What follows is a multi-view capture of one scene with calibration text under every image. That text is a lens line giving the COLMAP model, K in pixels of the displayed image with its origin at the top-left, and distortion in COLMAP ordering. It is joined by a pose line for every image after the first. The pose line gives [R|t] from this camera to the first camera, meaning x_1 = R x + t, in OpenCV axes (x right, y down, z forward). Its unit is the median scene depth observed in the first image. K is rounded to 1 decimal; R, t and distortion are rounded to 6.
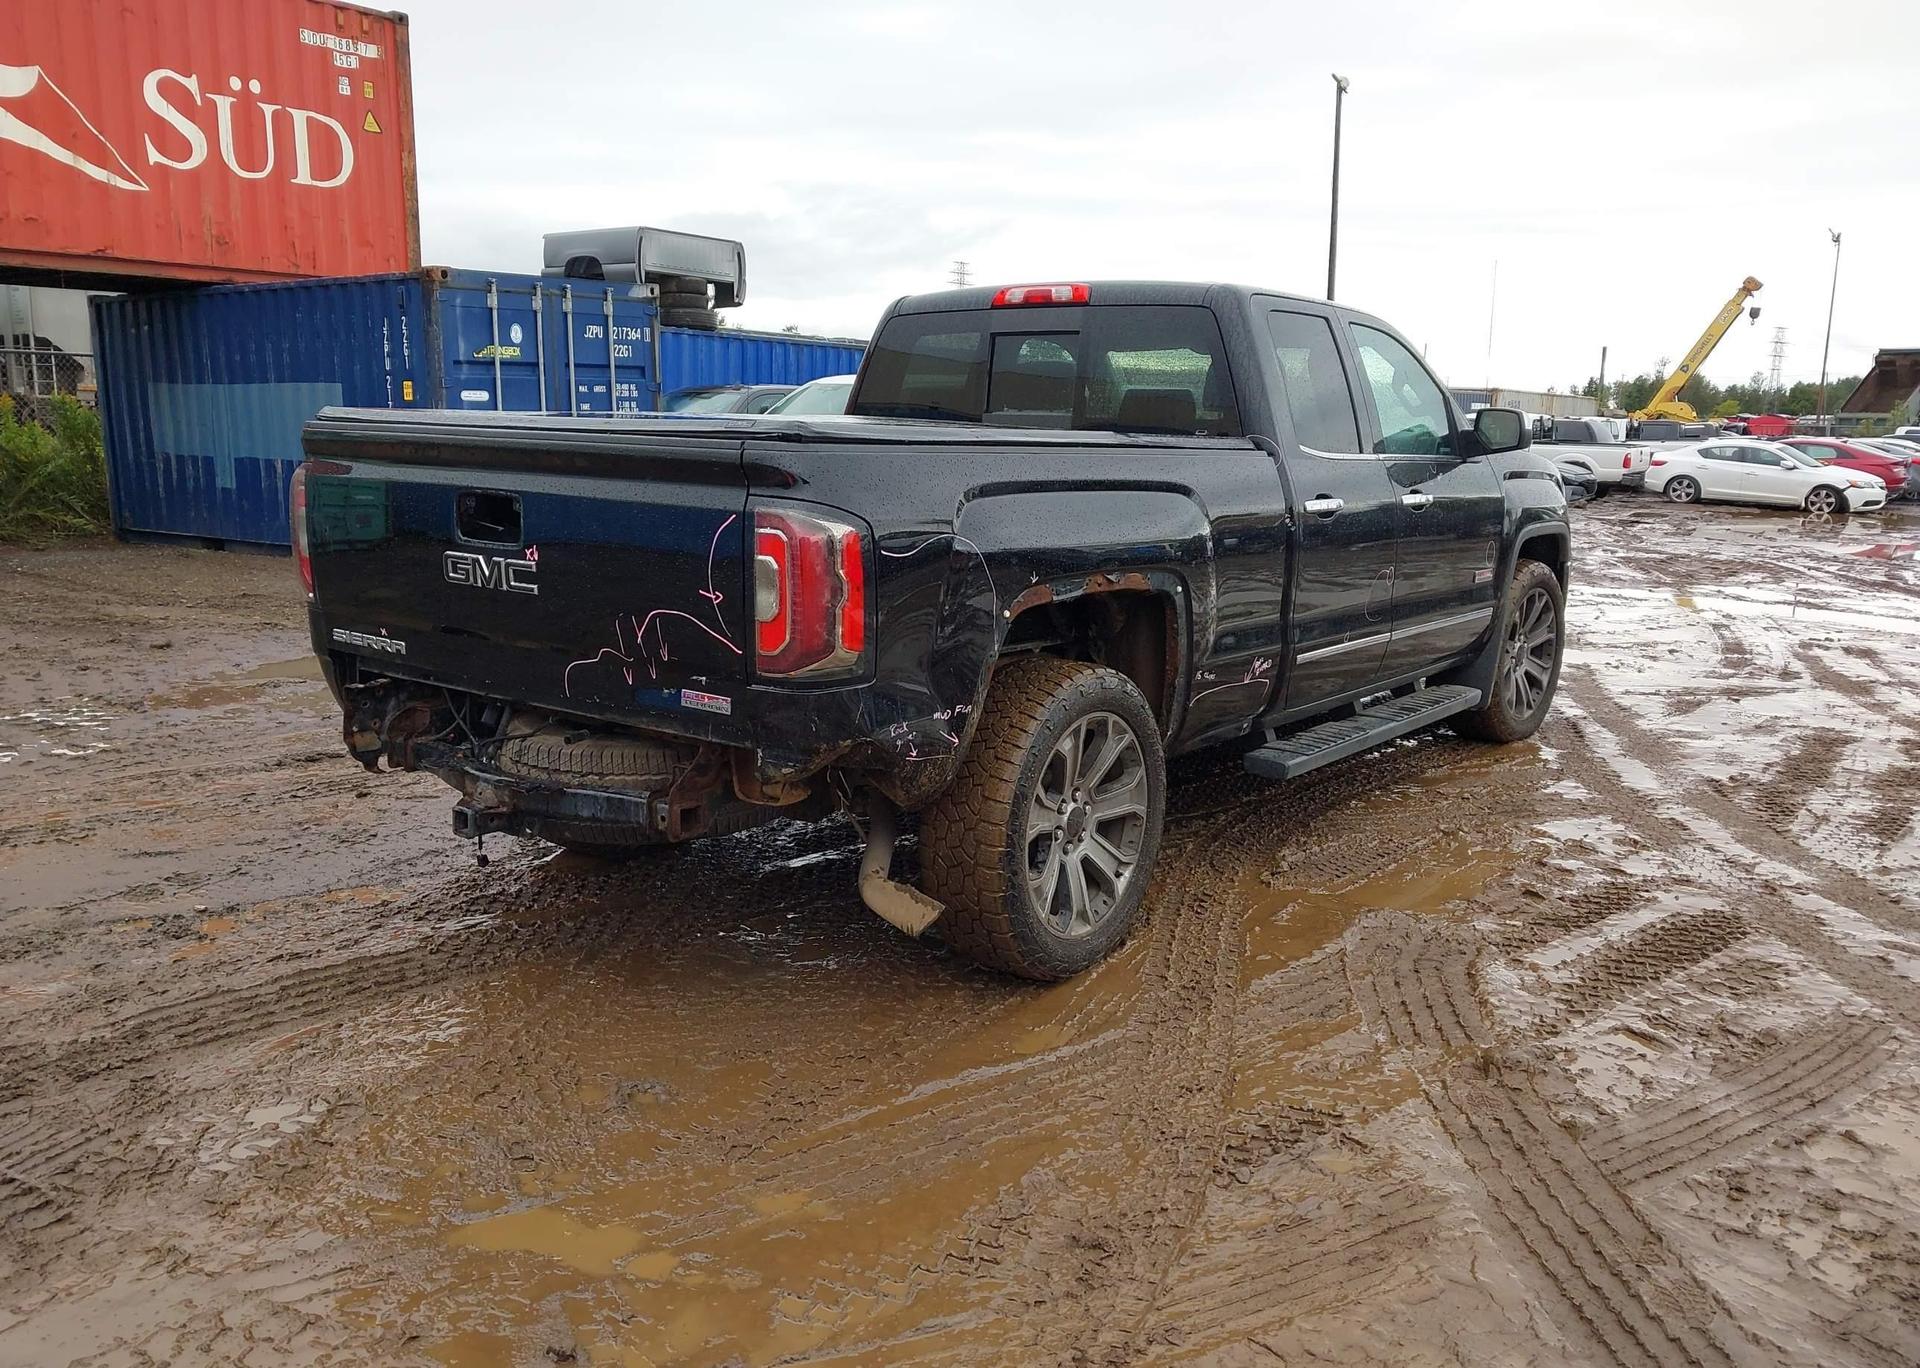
lens RADIAL K [[1505.9, 0, 960.0], [0, 1505.9, 684.0], [0, 0, 1]] dist [0.028808, -0.012769]
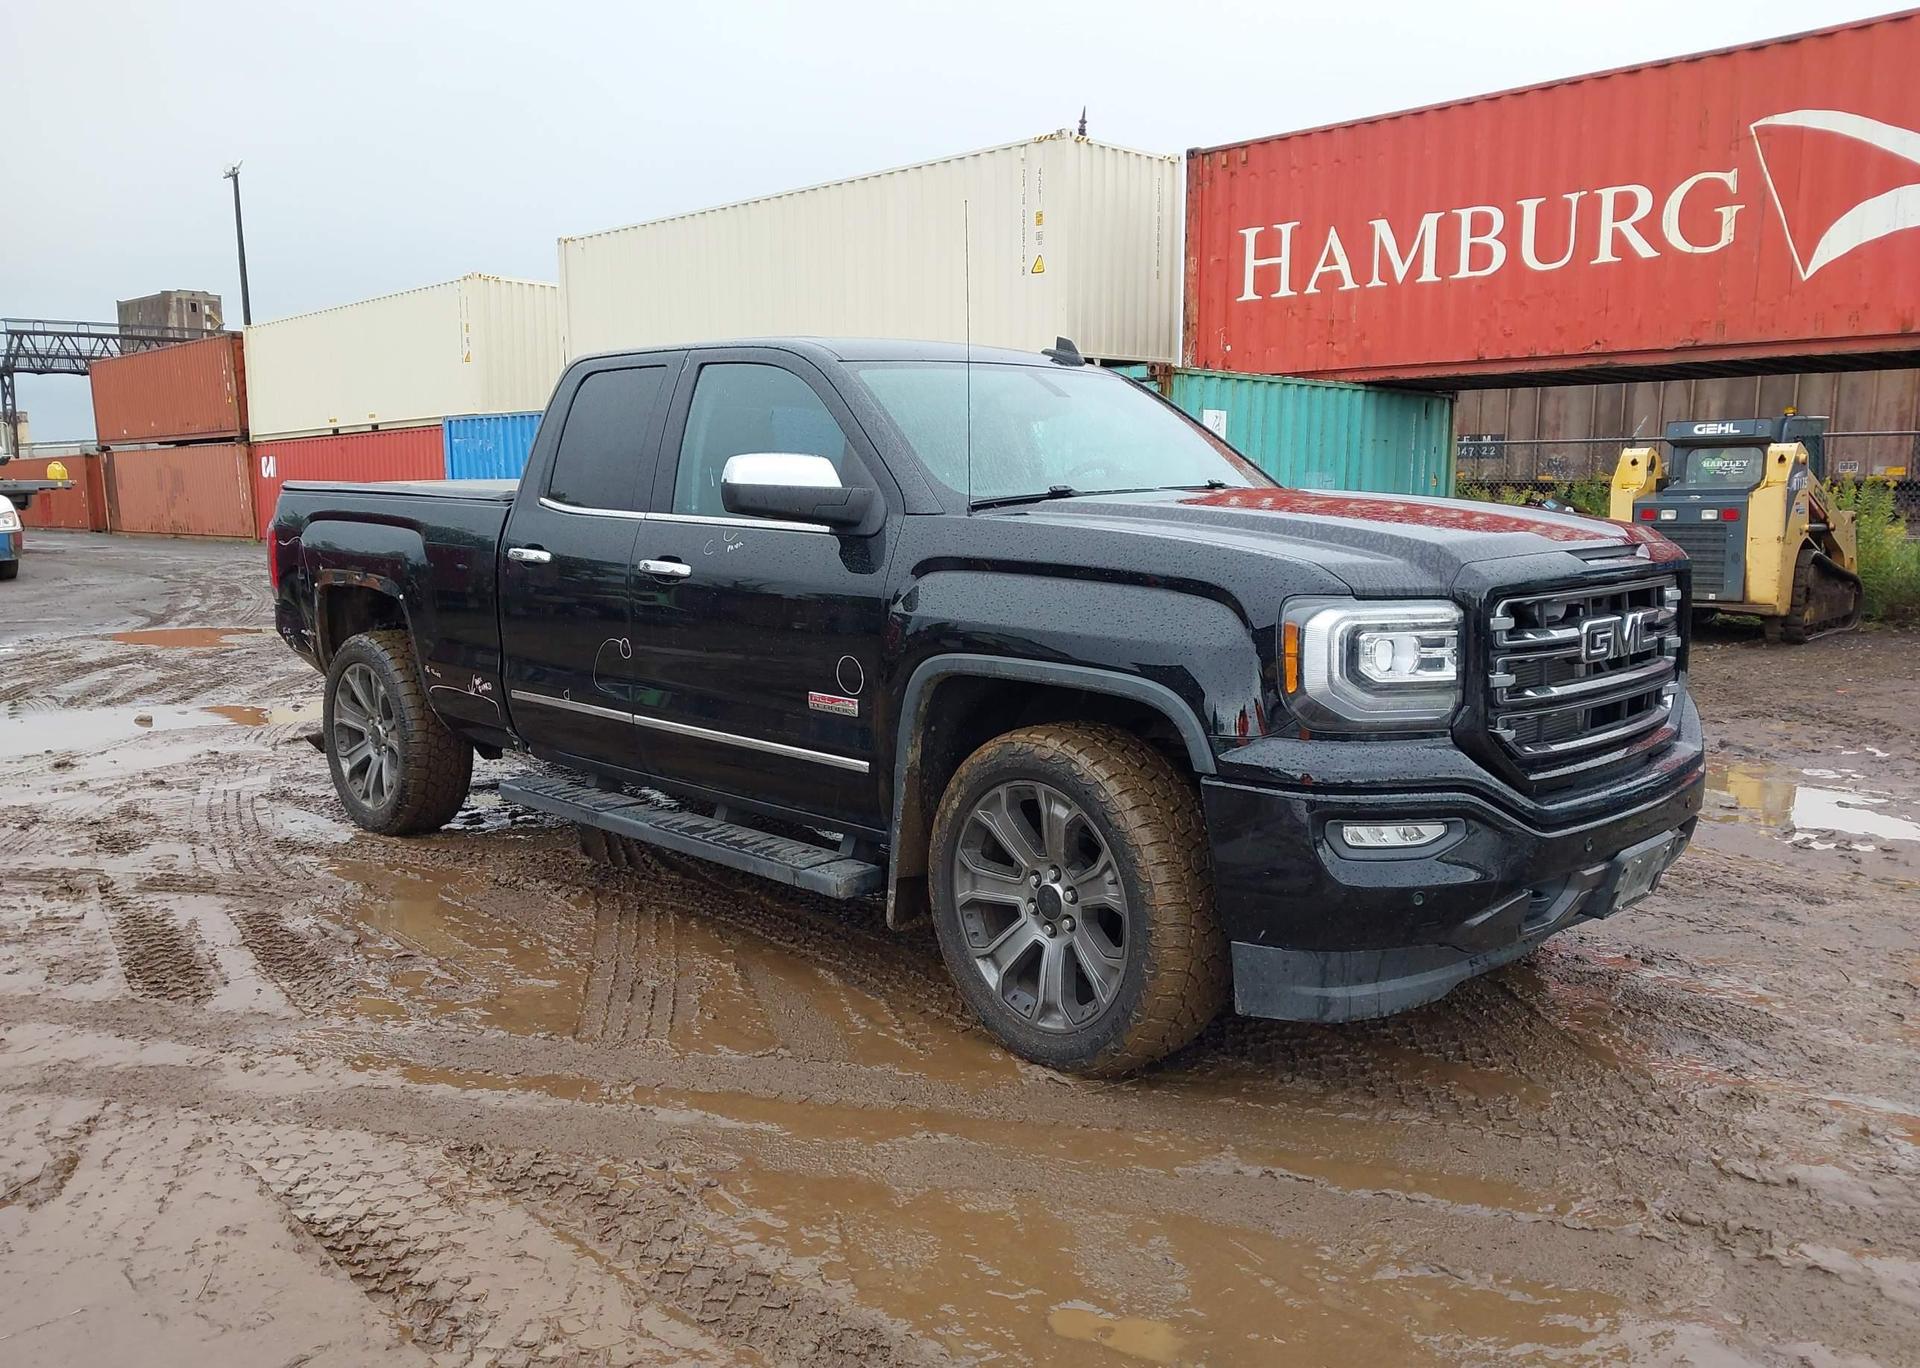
lens RADIAL K [[1507.1, 0, 956.9], [0, 1507.1, 693.8], [0, 0, 1]] dist [0.030314, -0.027924]
pose [[-0.135210, 0.119228, -0.983617, 1.150268], [-0.176471, 0.973963, 0.142316, -0.209129], [0.974975, 0.192822, -0.110649, 1.317624]]
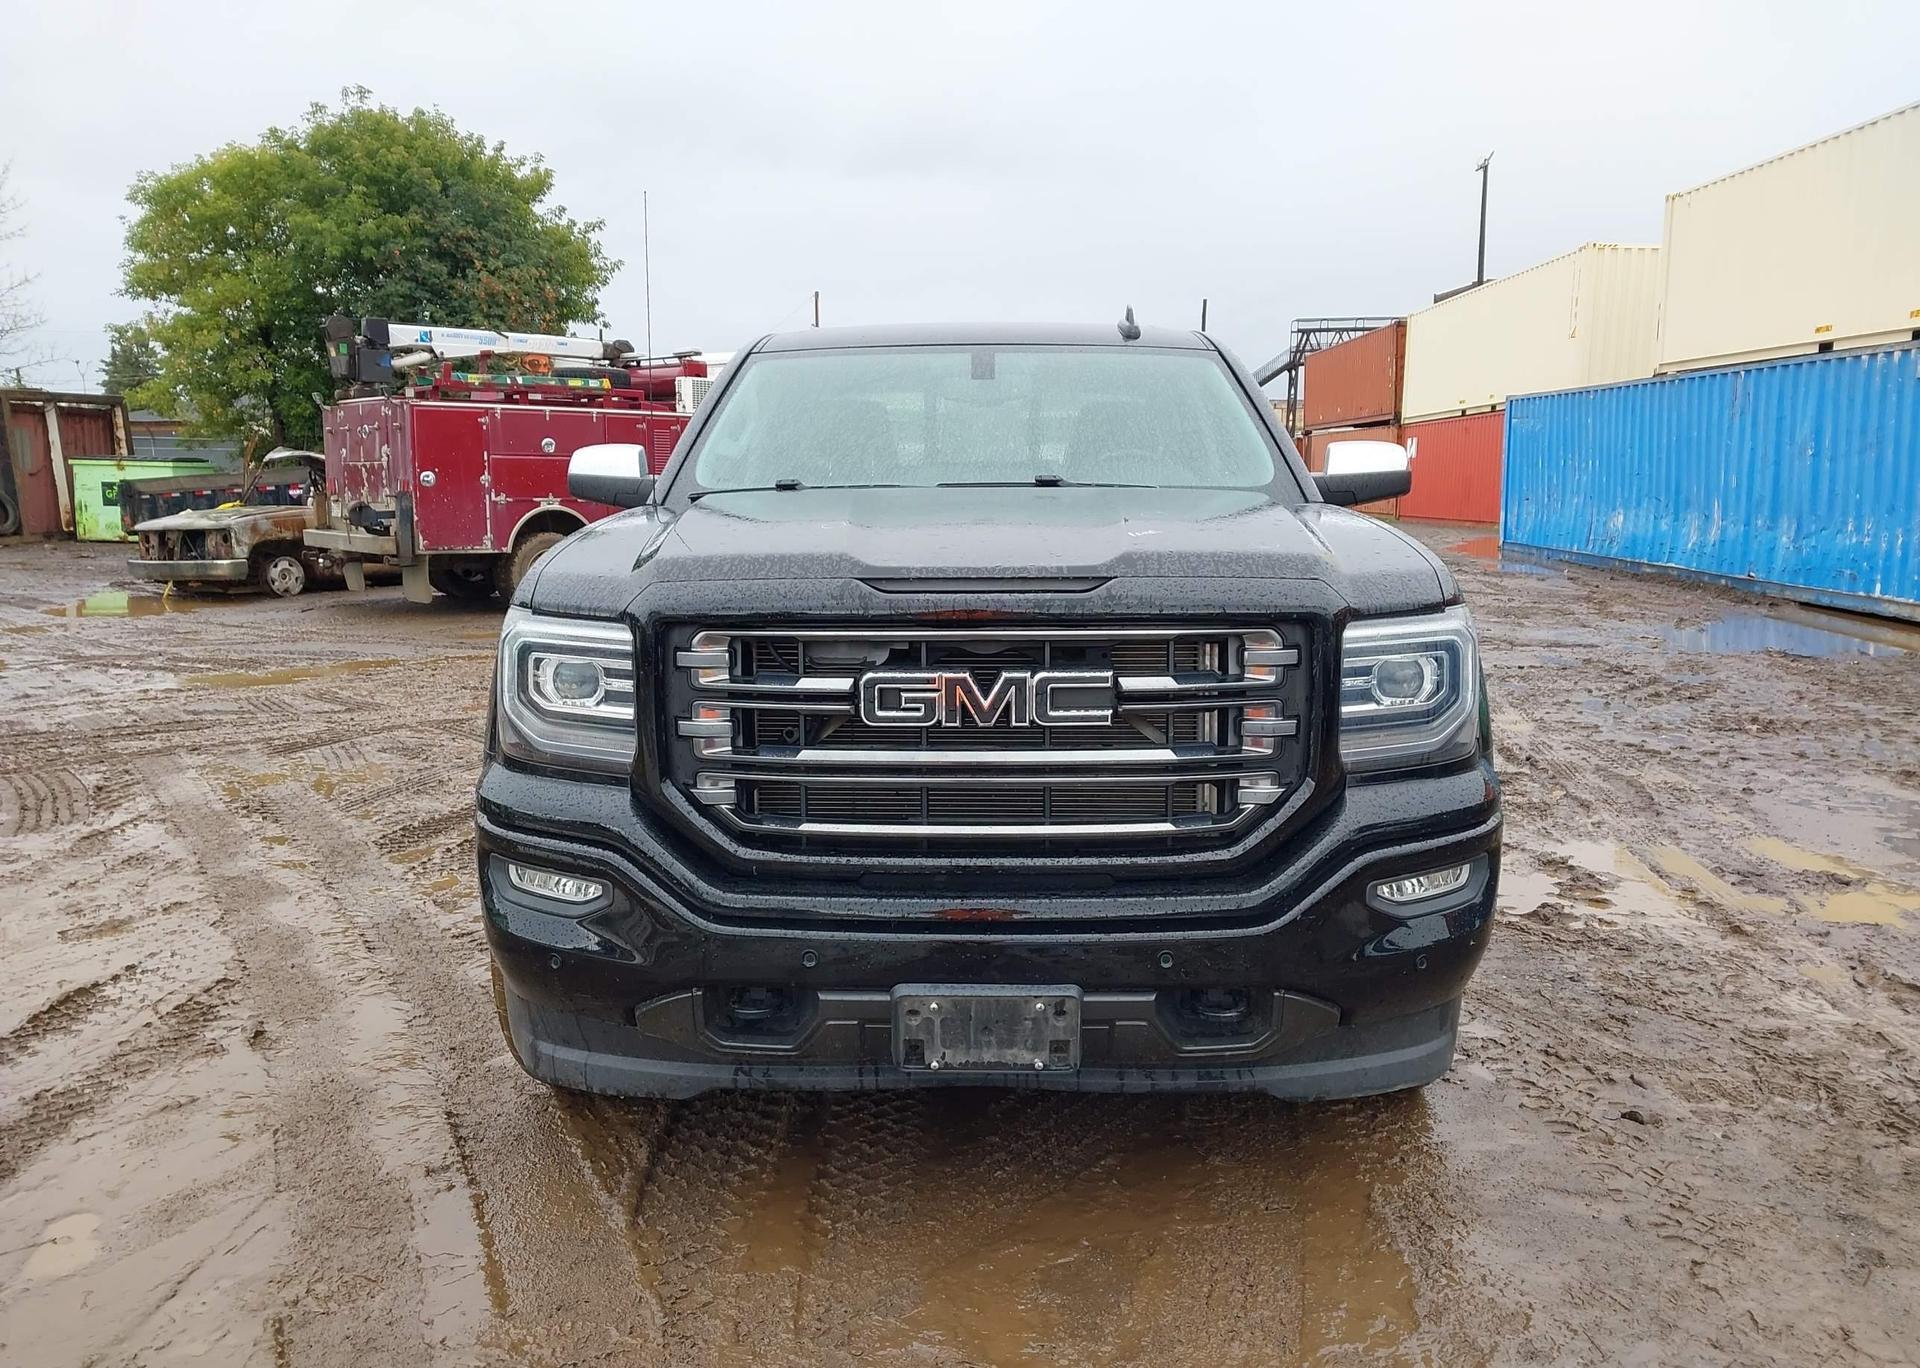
lens RADIAL K [[1507.1, 0, 956.9], [0, 1507.1, 693.8], [0, 0, 1]] dist [0.030314, -0.027924]
pose [[-0.804232, 0.069827, -0.590200, 0.742323], [-0.123210, 0.951910, 0.280512, -0.328235], [0.581404, 0.298315, -0.756952, 1.889326]]
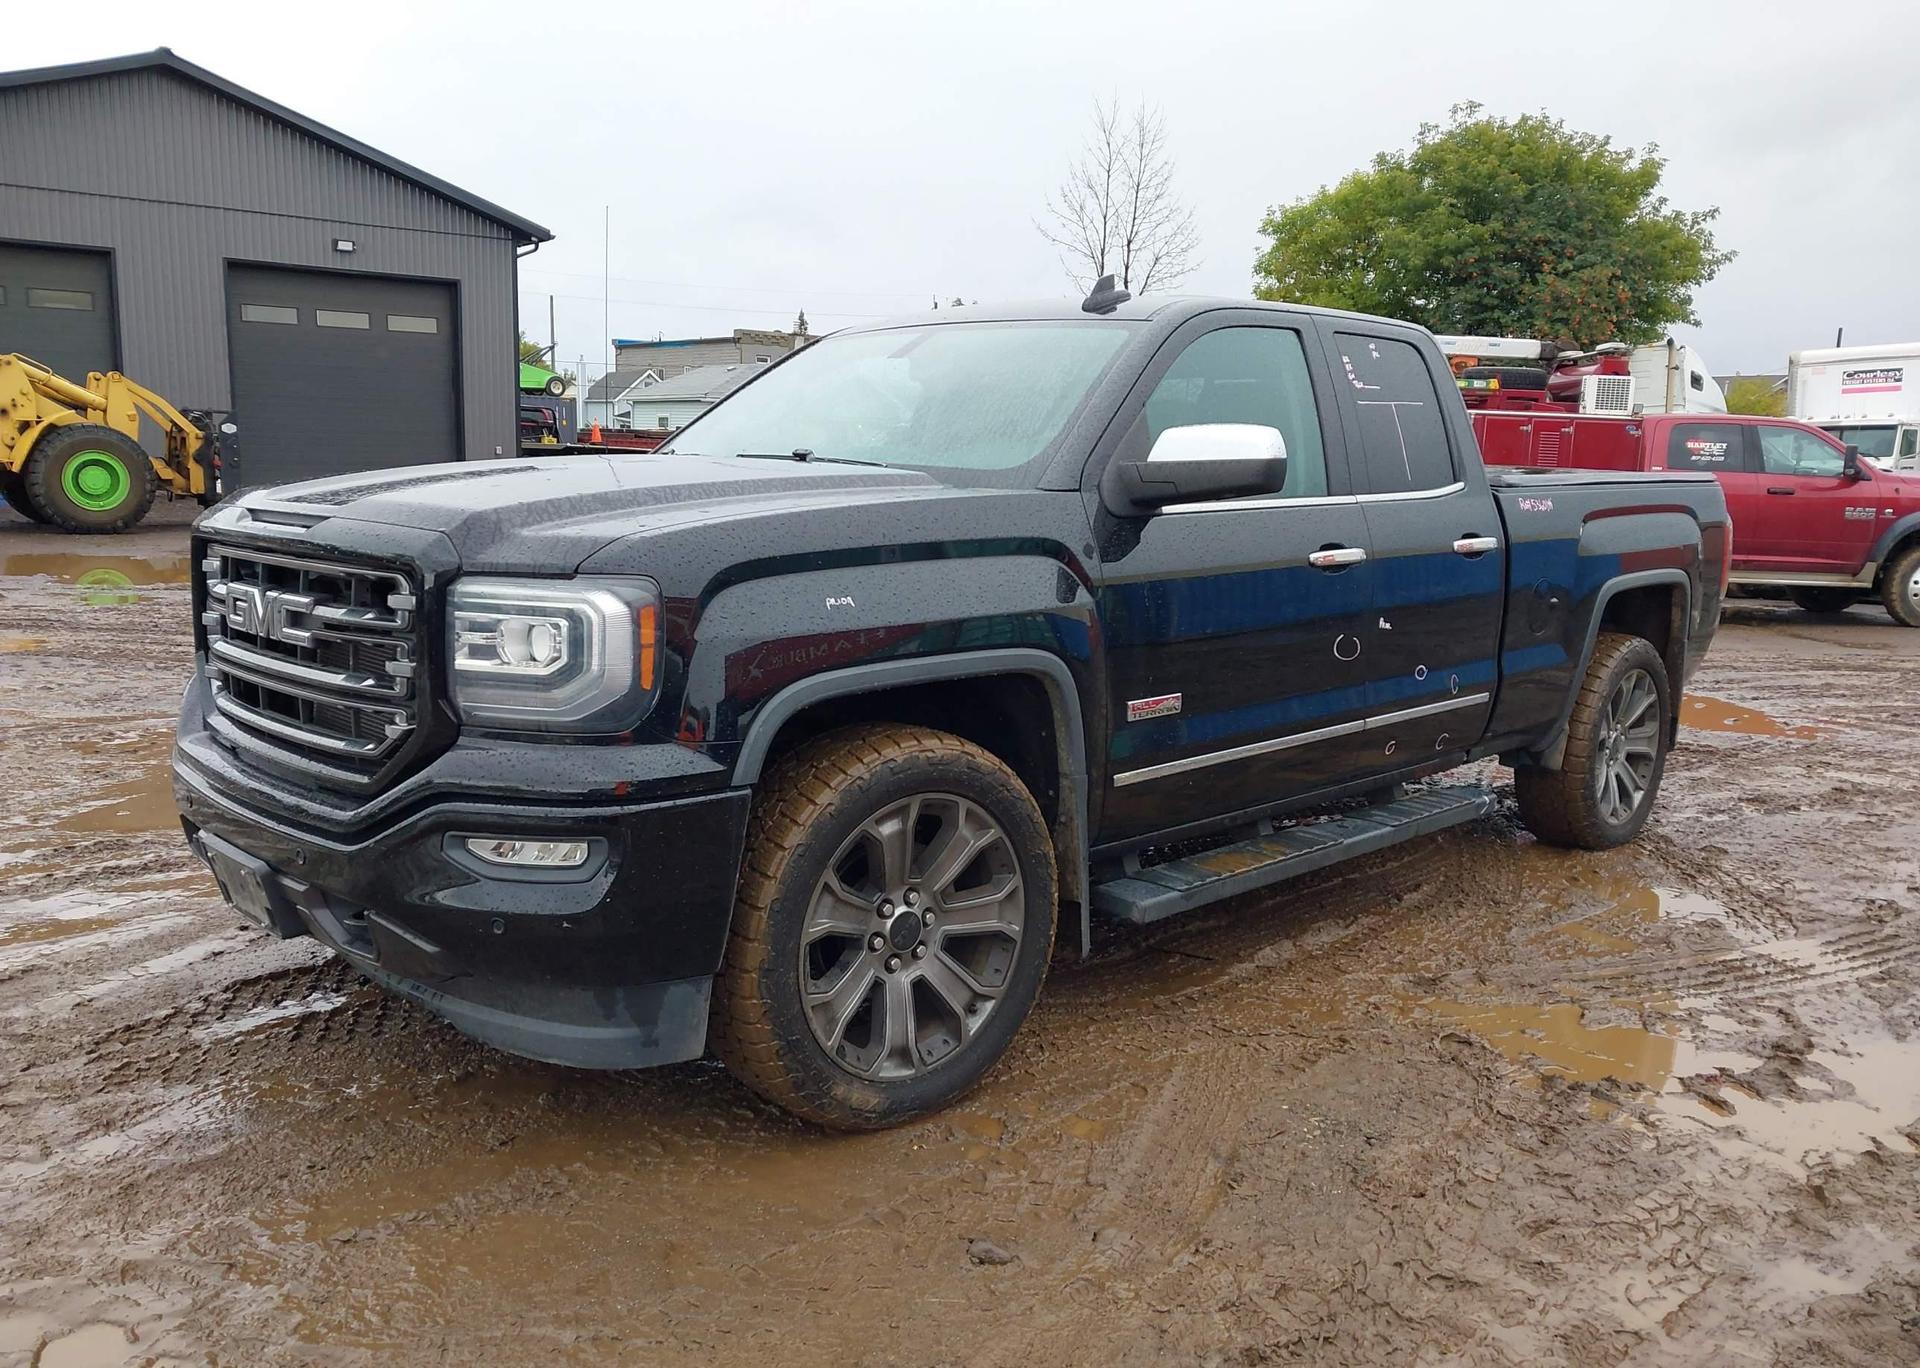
lens RADIAL K [[1505.9, 0, 960.0], [0, 1505.9, 684.0], [0, 0, 1]] dist [0.028808, -0.012769]
pose [[-0.989386, -0.068764, 0.128011, 0.102274], [-0.023404, 0.944850, 0.326665, -0.363343], [-0.143415, 0.320202, -0.936431, 2.046504]]
